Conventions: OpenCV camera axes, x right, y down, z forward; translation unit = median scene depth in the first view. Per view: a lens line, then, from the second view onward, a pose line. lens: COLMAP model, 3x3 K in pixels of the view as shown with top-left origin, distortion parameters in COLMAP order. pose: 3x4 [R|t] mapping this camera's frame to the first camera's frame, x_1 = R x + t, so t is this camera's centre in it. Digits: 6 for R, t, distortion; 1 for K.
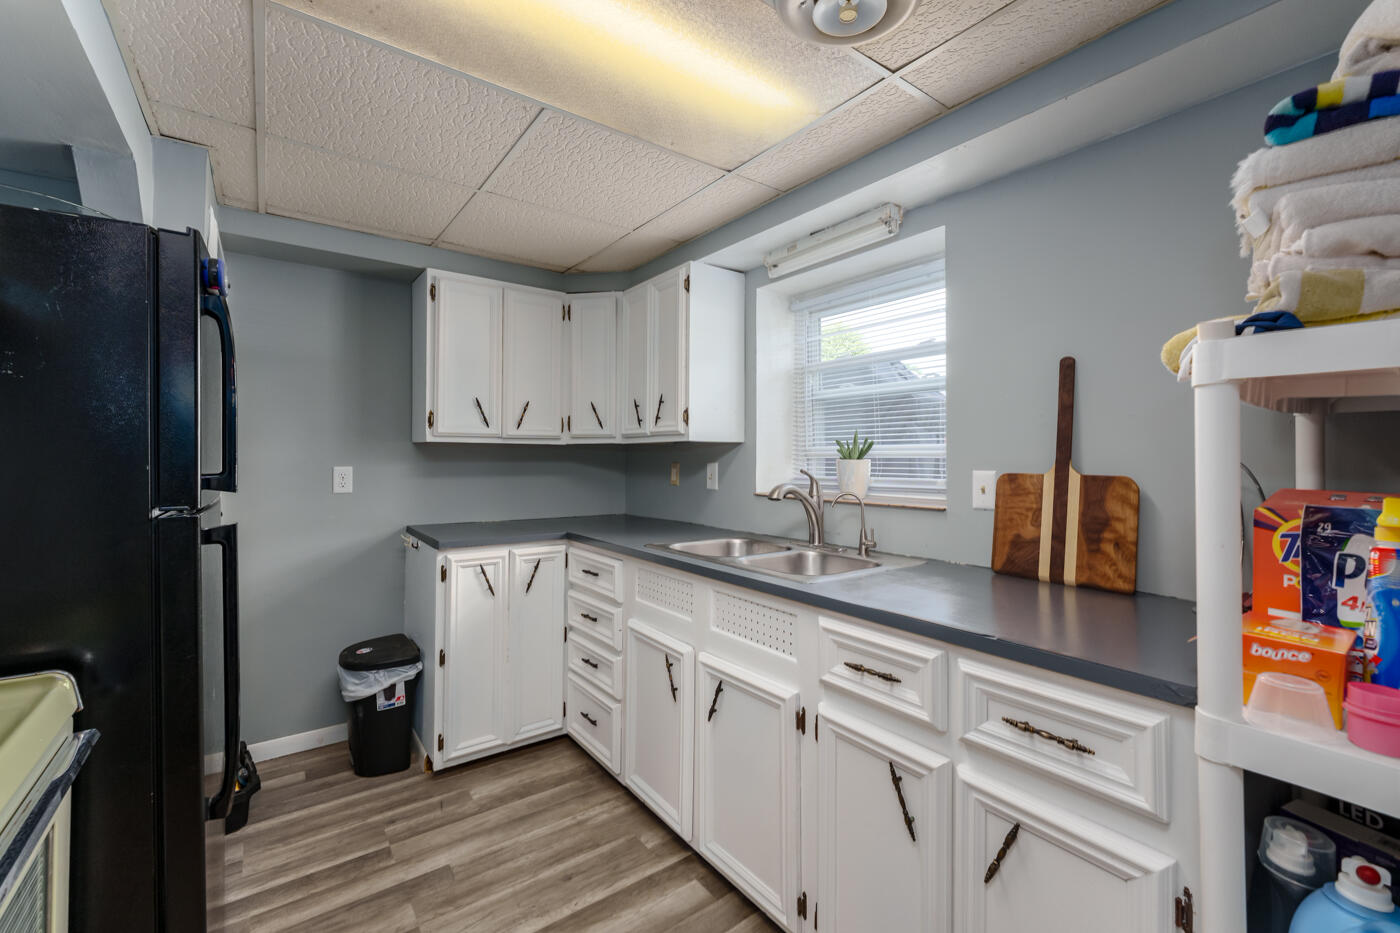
lens RADIAL K [[581.9, 0, 697.8], [0, 581.9, 444.3], [0, 0, 1]] dist [-0.005150, 0.000044]
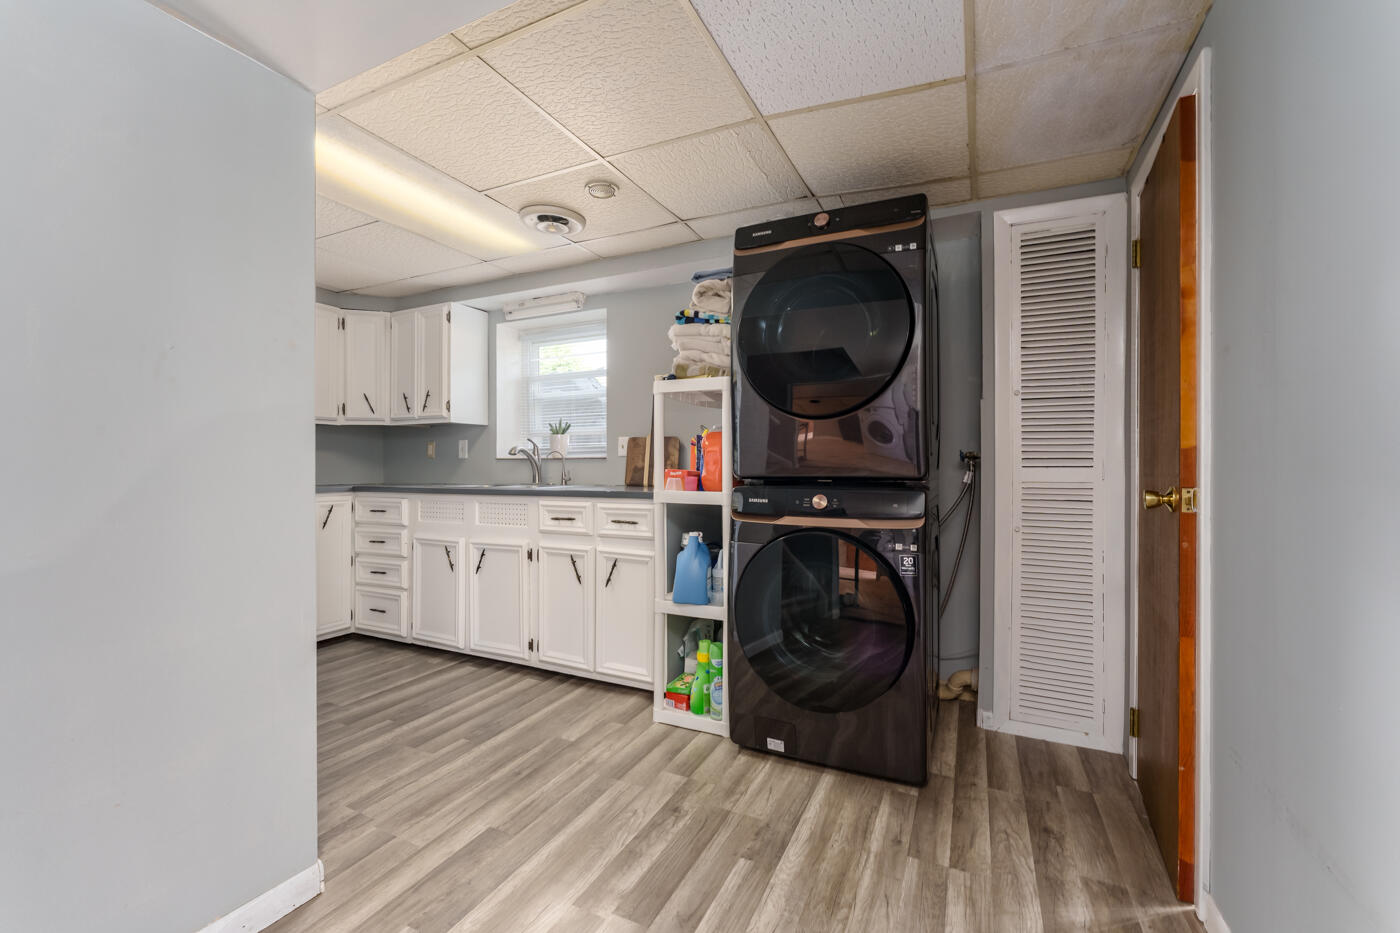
lens RADIAL K [[581.9, 0, 699.6], [0, 581.9, 461.7], [0, 0, 1]] dist [-0.005150, 0.000044]
pose [[0.887317, -0.003014, 0.461149, -0.143588], [-0.004824, 0.999863, 0.015817, 0.072802], [-0.461134, -0.016259, 0.887182, -0.658994]]
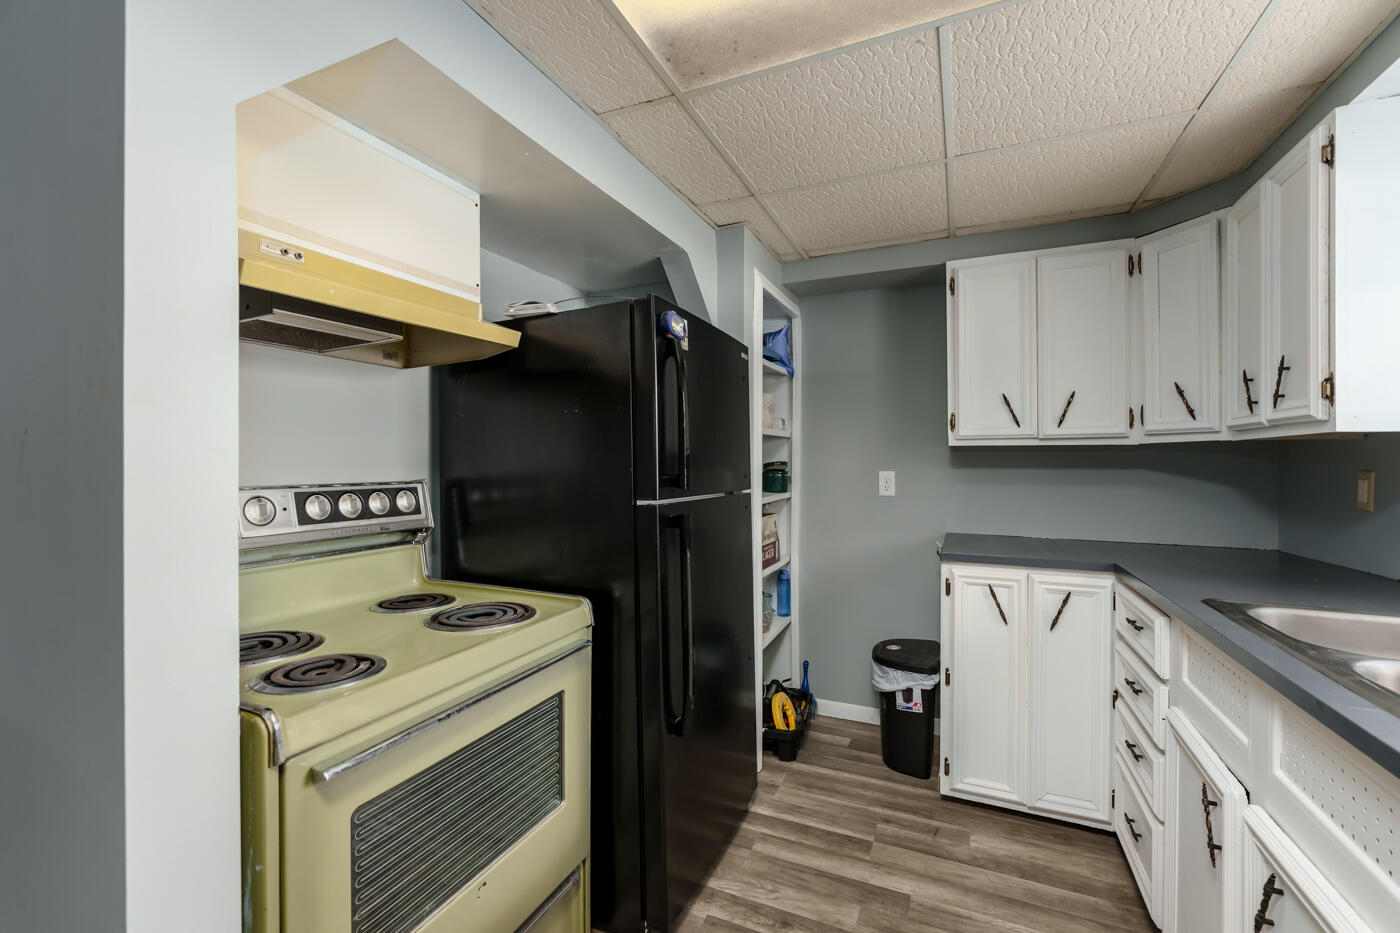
lens RADIAL K [[581.9, 0, 705.8], [0, 581.9, 460.2], [0, 0, 1]] dist [-0.005150, 0.000044]
pose [[0.494328, -0.006182, -0.869253, 0.177479], [0.021132, 0.999765, 0.004907, 0.006516], [0.869018, -0.020795, 0.494343, 0.204275]]
